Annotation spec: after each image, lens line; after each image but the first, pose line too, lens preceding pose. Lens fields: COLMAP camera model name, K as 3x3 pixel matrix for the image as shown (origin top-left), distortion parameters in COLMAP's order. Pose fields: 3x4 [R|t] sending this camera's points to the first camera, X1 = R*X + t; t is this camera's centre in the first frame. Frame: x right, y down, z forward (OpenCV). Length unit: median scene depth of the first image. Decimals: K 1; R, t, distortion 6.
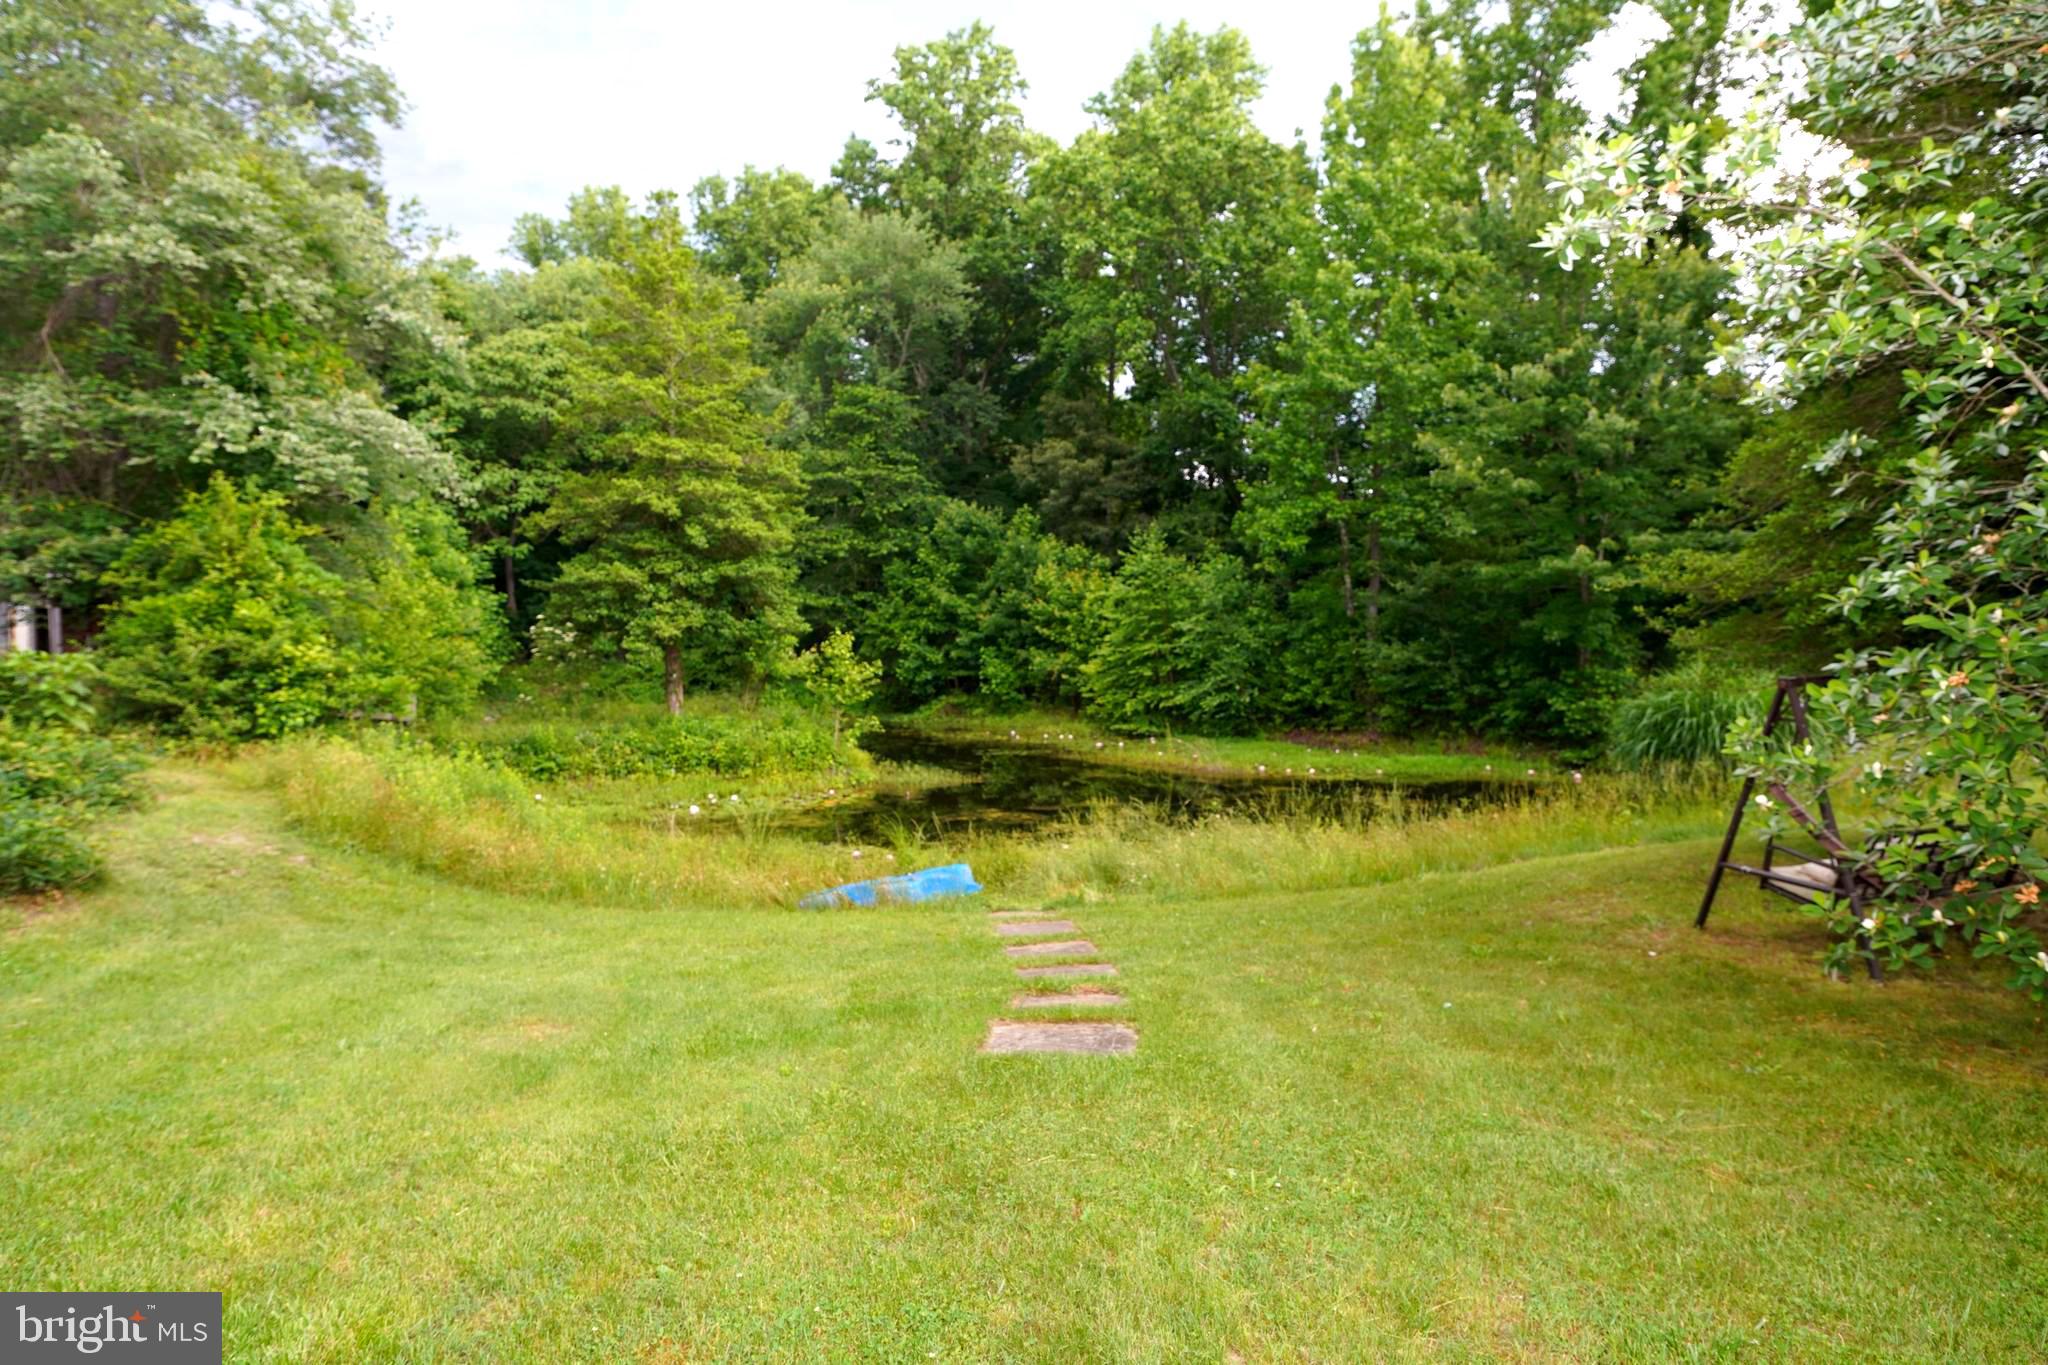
lens RADIAL K [[1417.8, 0, 1024.0], [0, 1417.8, 682.5], [0, 0, 1]] dist [-0.001930, -0.000287]
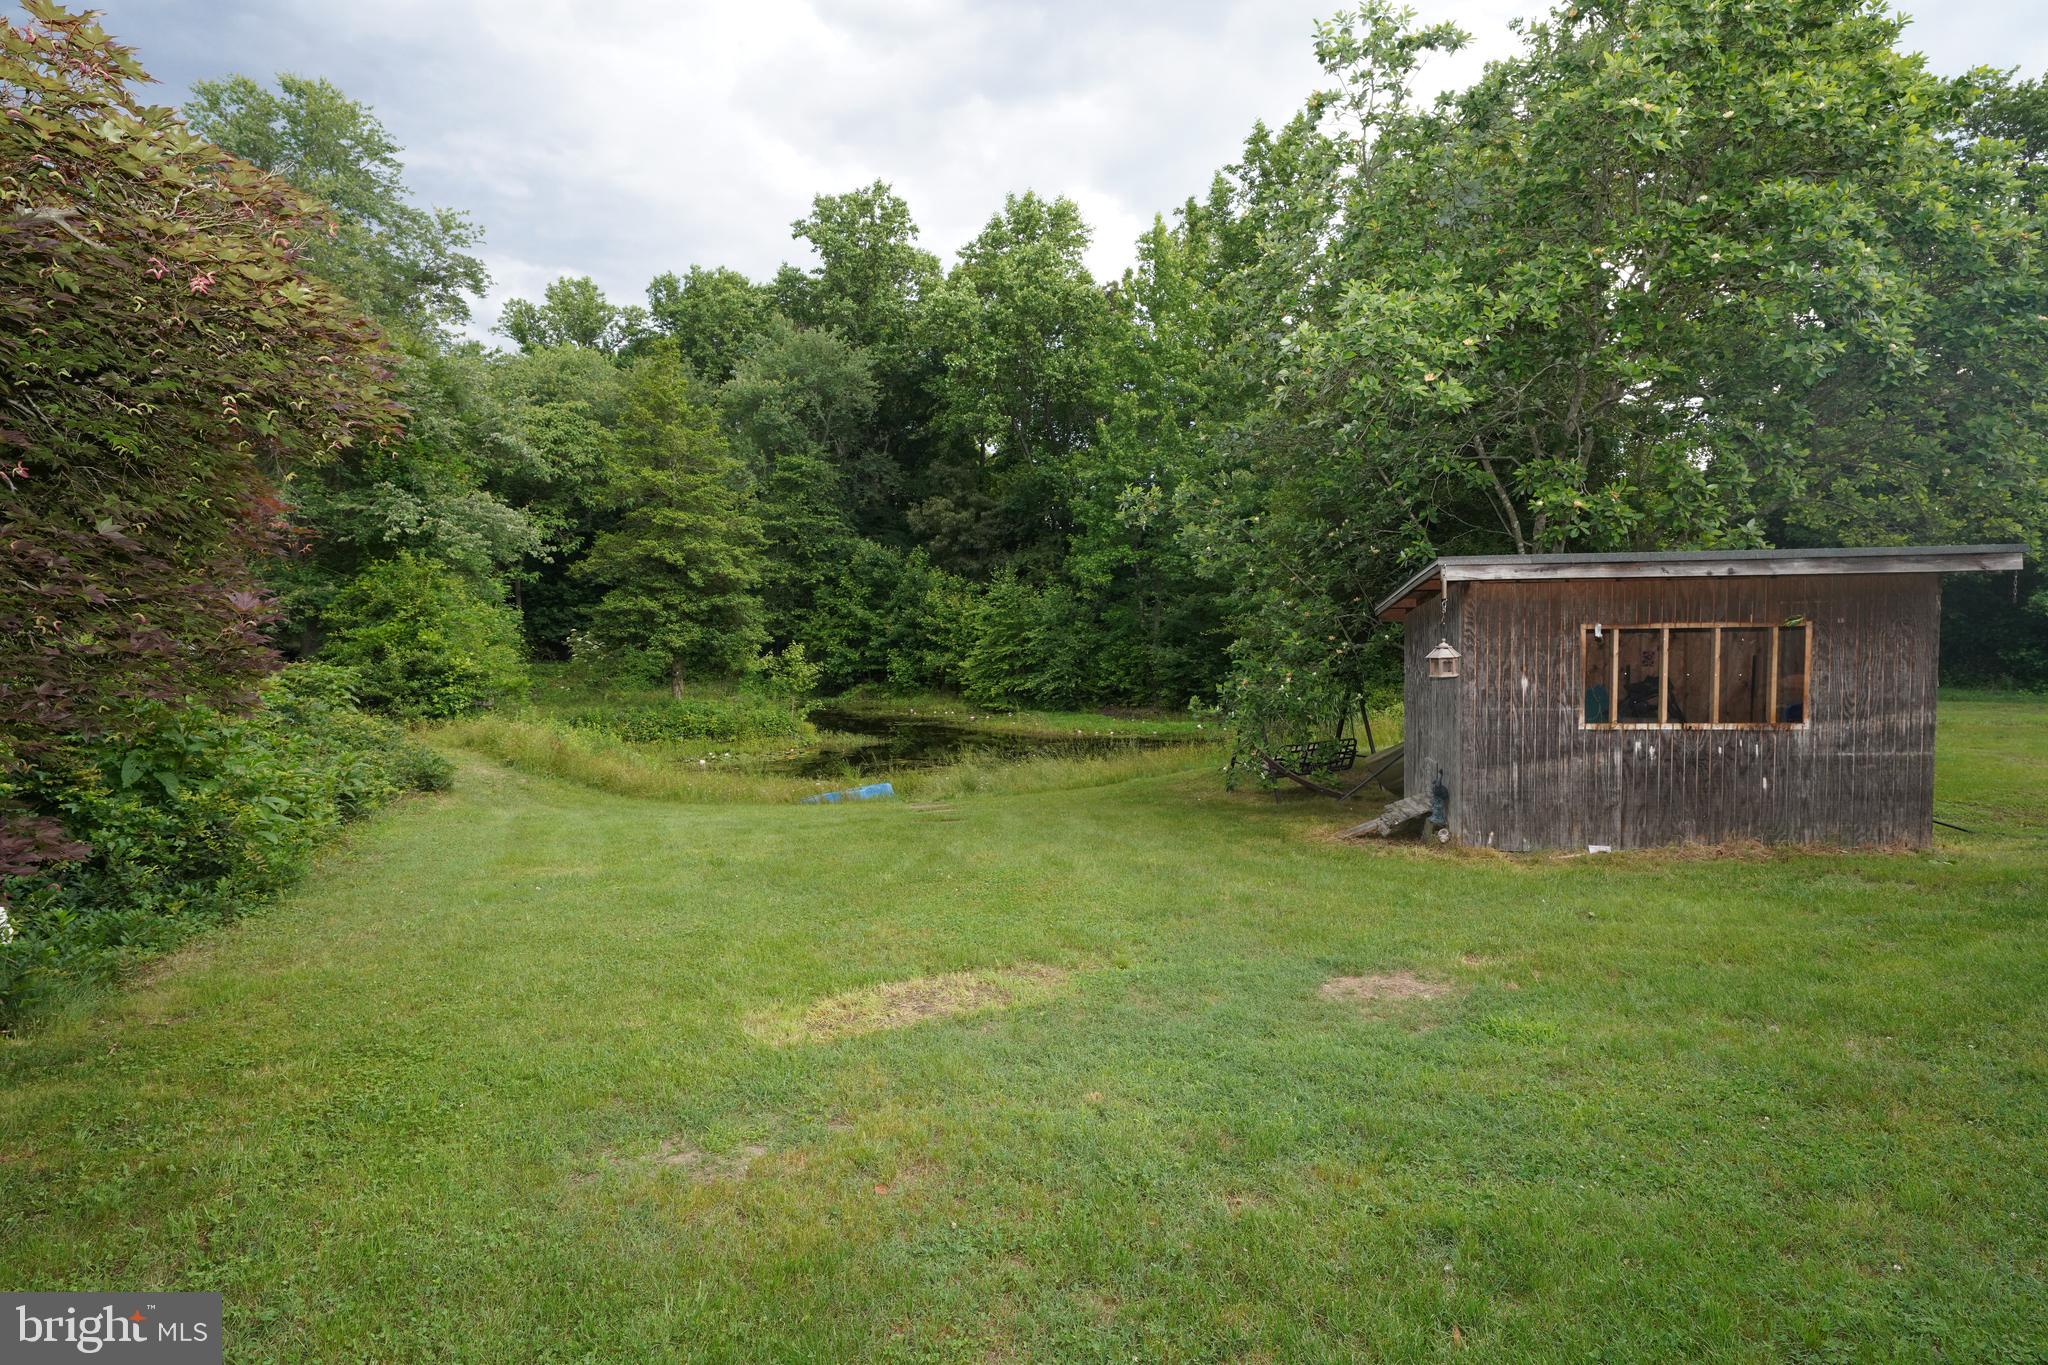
lens RADIAL K [[1181.7, 0, 1024.0], [0, 1181.7, 682.5], [0, 0, 1]] dist [0.040113, -0.000006]
pose [[0.995877, -0.007904, 0.090367, -0.002541], [0.006936, 0.999915, 0.011015, -0.004659], [-0.090446, -0.010342, 0.995848, -0.197588]]
